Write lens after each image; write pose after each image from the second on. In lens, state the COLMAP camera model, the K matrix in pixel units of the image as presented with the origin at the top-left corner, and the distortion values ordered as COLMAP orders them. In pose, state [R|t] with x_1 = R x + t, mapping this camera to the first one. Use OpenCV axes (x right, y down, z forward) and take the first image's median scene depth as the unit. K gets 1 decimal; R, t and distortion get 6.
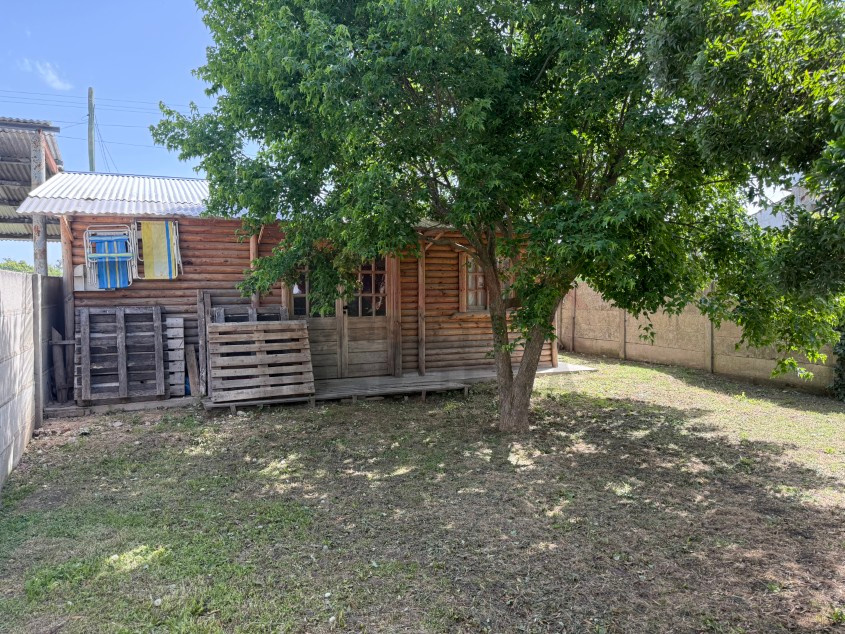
lens RADIAL K [[599.2, 0, 422.5], [0, 599.2, 317.0], [0, 0, 1]] dist [0.100059, -0.111443]
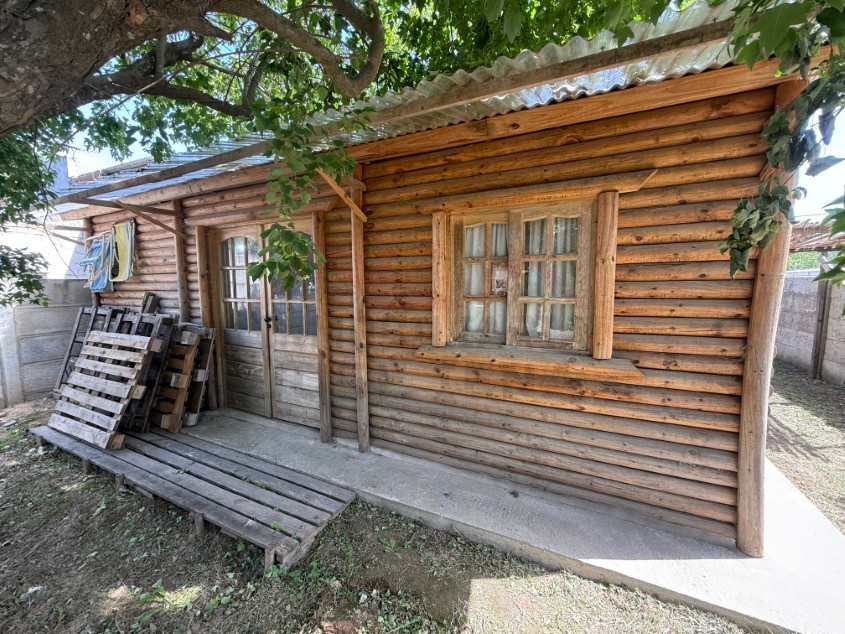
lens RADIAL K [[338.8, 0, 421.7], [0, 338.8, 317.8], [0, 0, 1]] dist [0.000165, -0.000335]
pose [[0.636754, 0.081008, -0.766800, 0.335744], [-0.035026, 0.996478, 0.076187, -0.063253], [0.770271, -0.021654, 0.637349, 1.076007]]
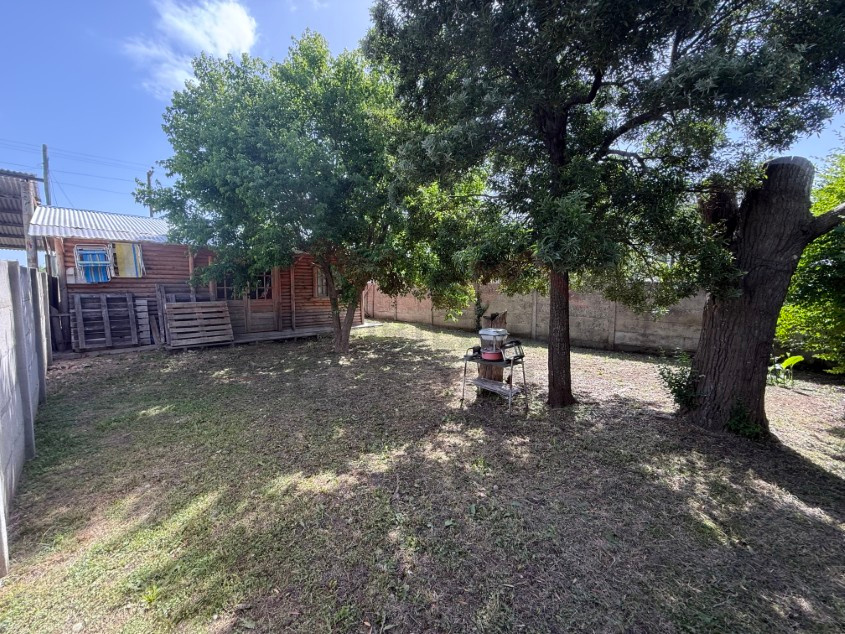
lens RADIAL K [[338.8, 0, 421.7], [0, 338.8, 317.8], [0, 0, 1]] dist [0.000165, -0.000335]
pose [[0.930858, -0.022412, 0.364693, -0.018040], [0.006343, 0.998958, 0.045199, 0.013857], [-0.365325, -0.039761, 0.930030, -0.194577]]
